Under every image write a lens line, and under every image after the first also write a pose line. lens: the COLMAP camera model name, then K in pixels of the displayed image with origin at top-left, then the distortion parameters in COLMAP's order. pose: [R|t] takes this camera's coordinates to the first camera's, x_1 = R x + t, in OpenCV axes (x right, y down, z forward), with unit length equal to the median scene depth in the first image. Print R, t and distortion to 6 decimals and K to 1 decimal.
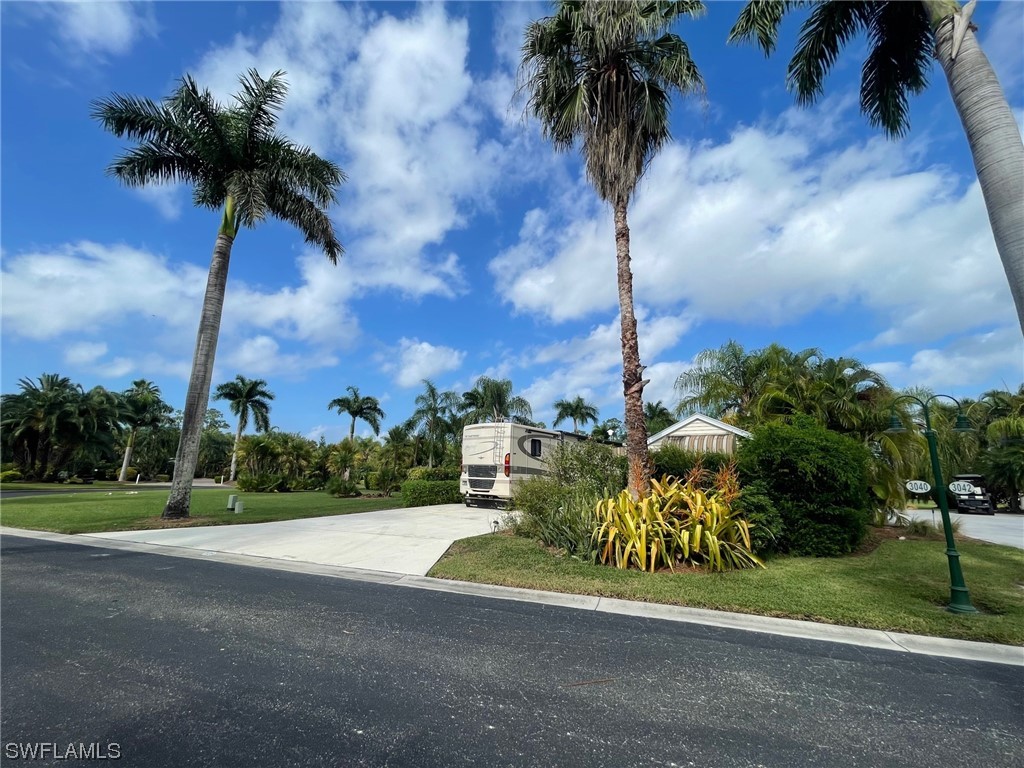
lens RADIAL K [[420.9, 0, 526.4], [0, 420.9, 381.7], [0, 0, 1]] dist [0.005703, -0.003422]
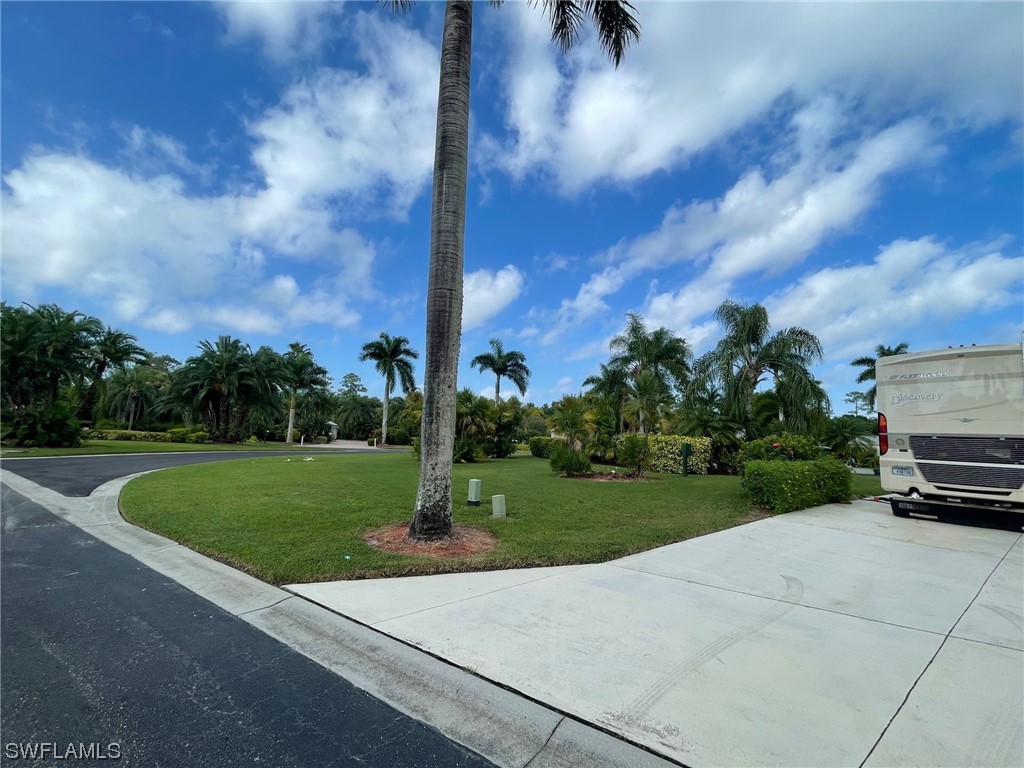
lens RADIAL K [[420.9, 0, 506.9], [0, 420.9, 385.0], [0, 0, 1]] dist [0.005703, -0.003422]
pose [[0.965449, -0.018386, -0.259943, -0.177375], [0.042698, 0.995188, 0.088193, 0.029858], [0.257071, -0.096245, 0.961588, 0.159688]]
